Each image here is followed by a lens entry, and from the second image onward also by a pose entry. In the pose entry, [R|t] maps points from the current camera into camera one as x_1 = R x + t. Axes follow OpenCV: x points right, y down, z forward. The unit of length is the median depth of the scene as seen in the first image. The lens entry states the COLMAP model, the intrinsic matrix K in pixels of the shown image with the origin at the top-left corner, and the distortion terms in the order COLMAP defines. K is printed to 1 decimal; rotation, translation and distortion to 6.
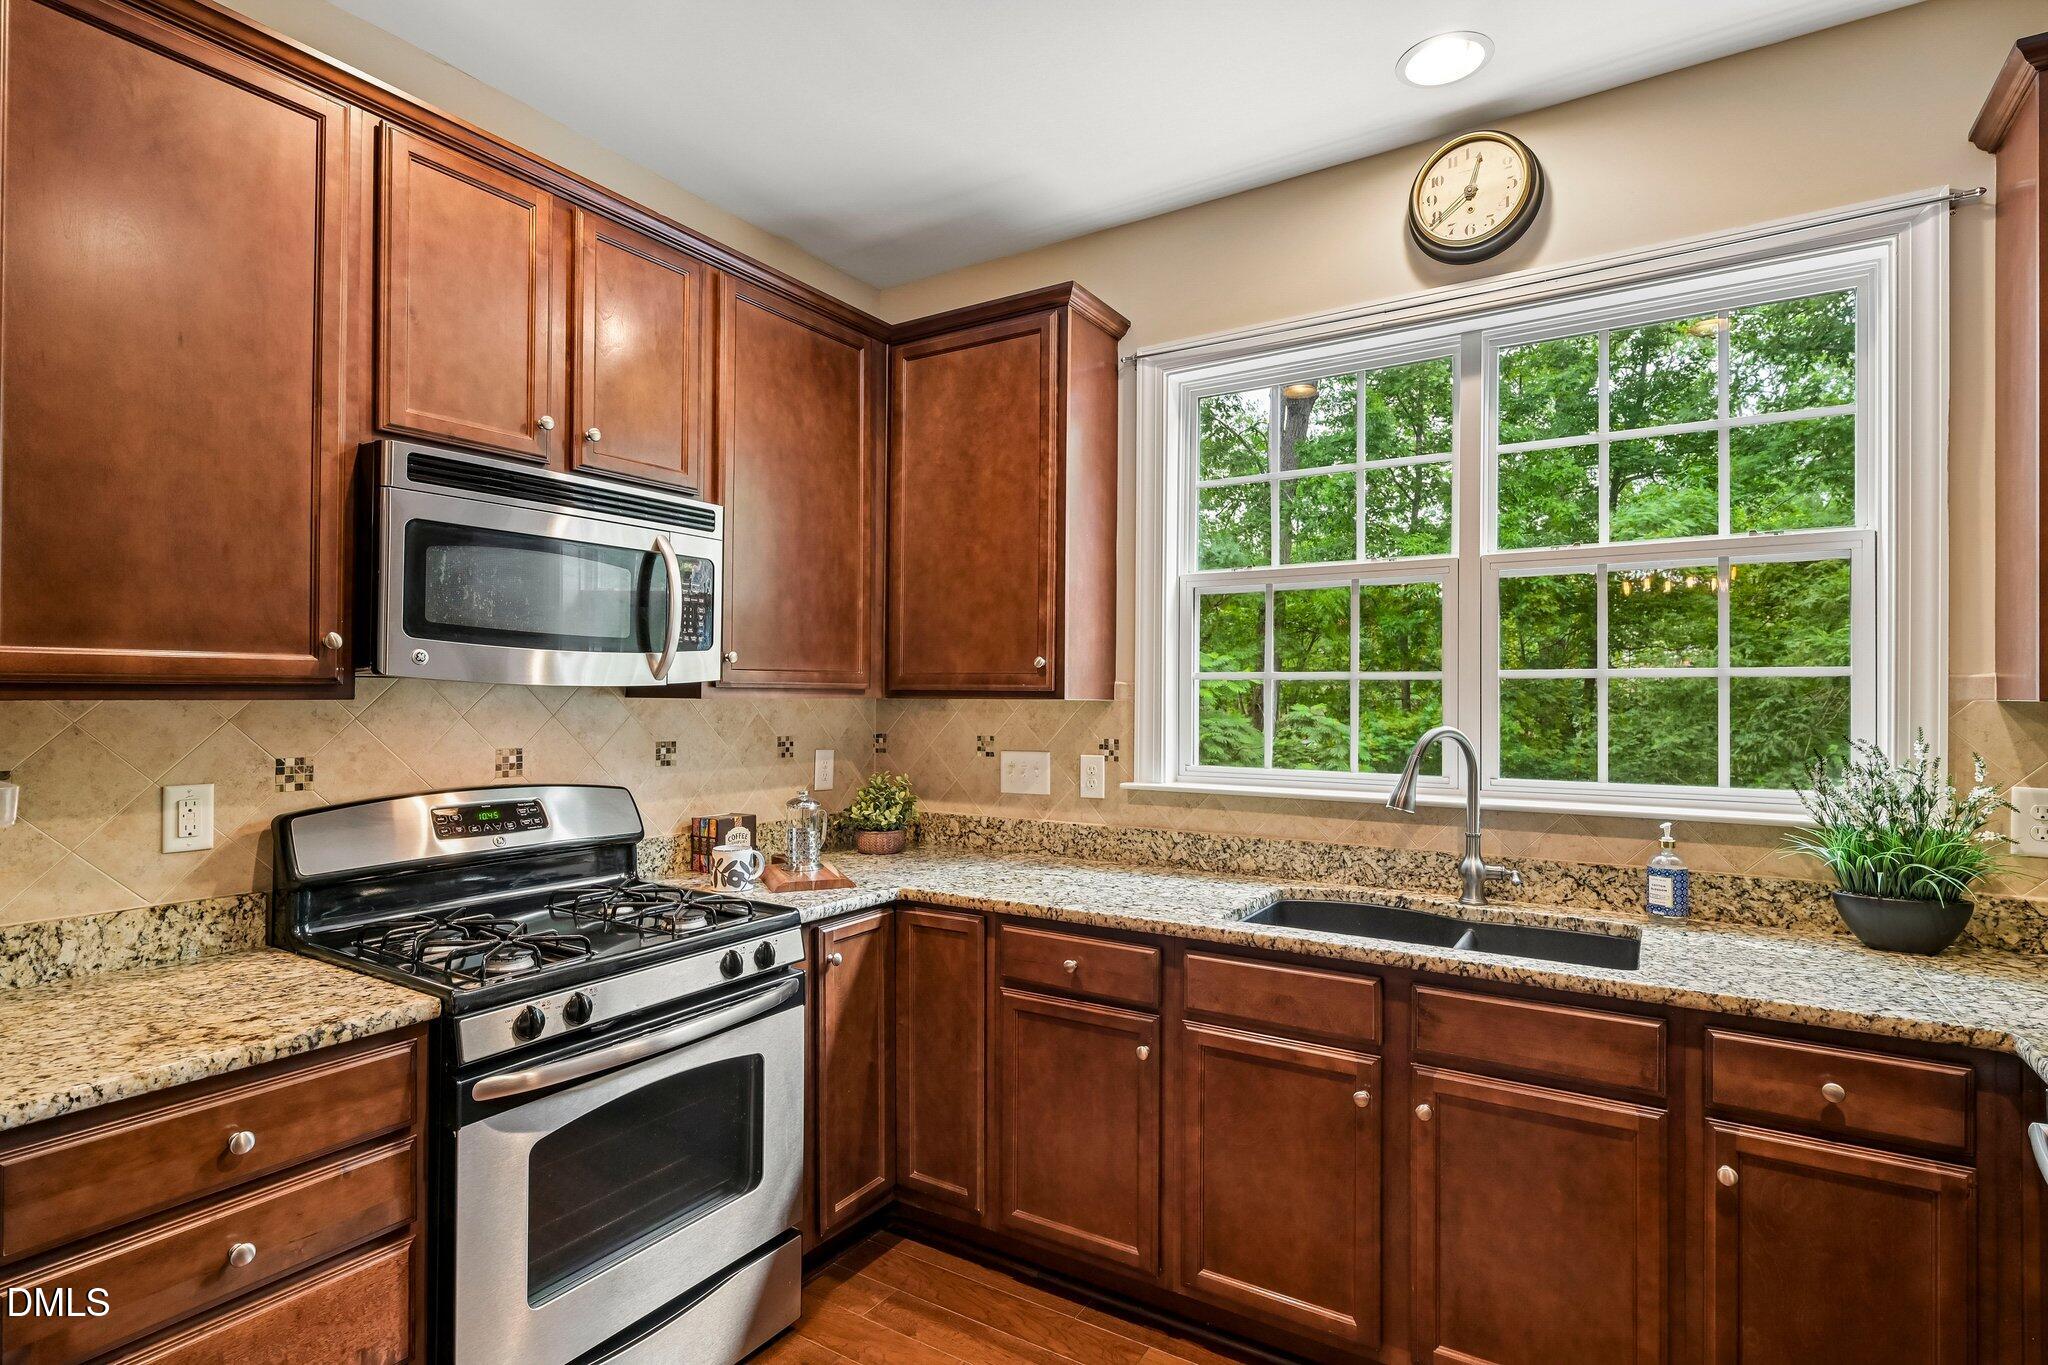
lens RADIAL K [[1021.9, 0, 1024.0], [0, 1021.9, 682.5], [0, 0, 1]] dist [0.002895, 0.000622]
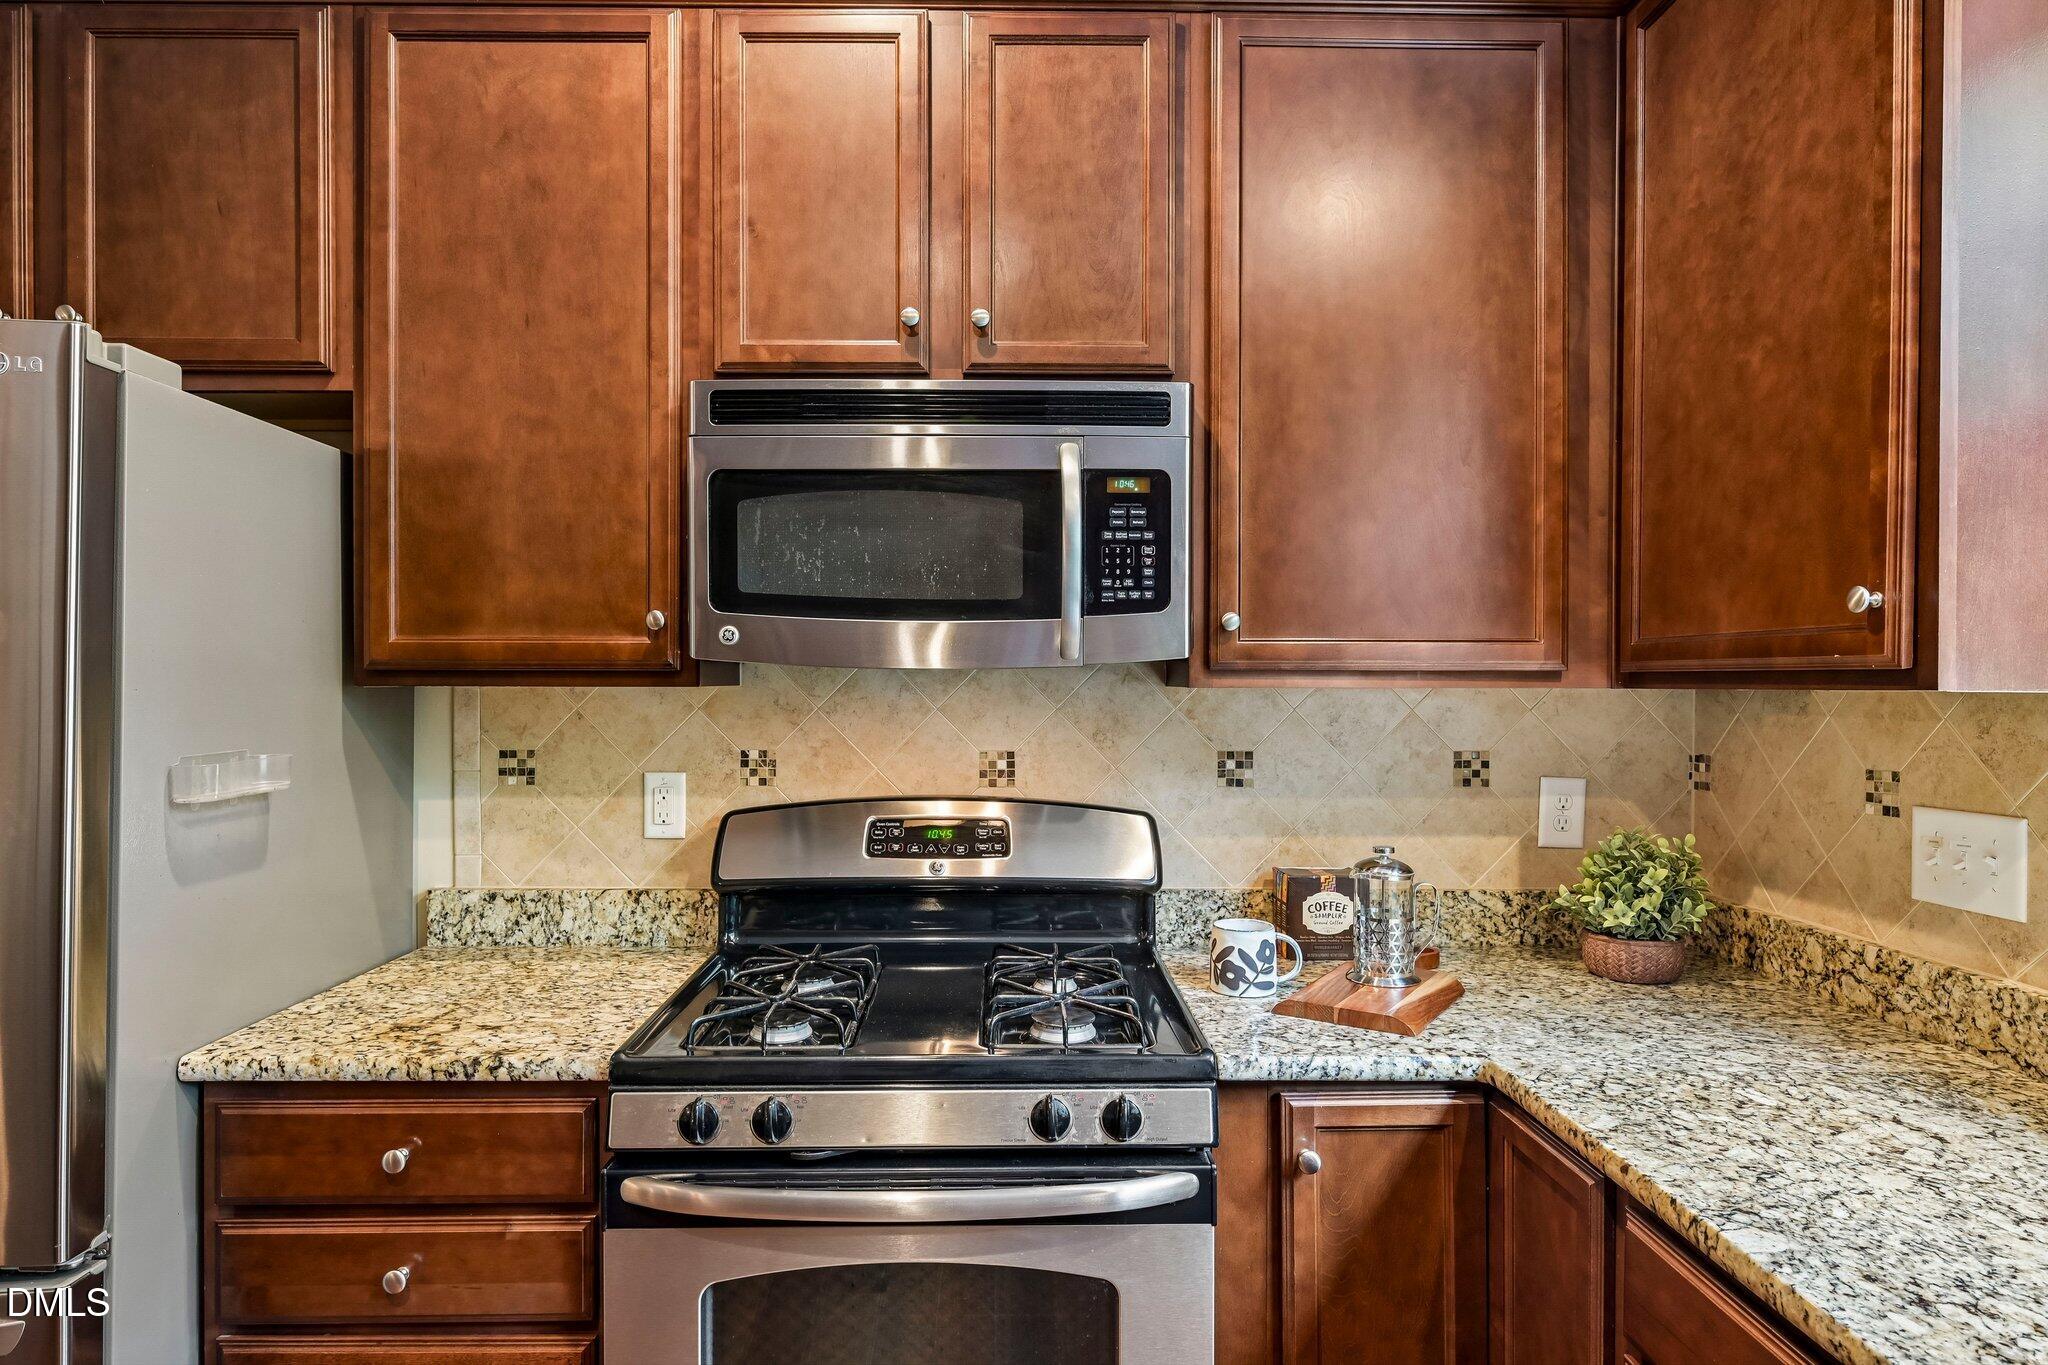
lens RADIAL K [[1154.6, 0, 1020.3], [0, 1154.6, 685.1], [0, 0, 1]] dist [-0.003477, 0.000072]
pose [[0.547920, -0.001538, -0.836529, 0.270427], [0.009752, 0.999942, 0.004549, 0.011253], [0.836474, -0.010650, 0.547903, 0.576113]]
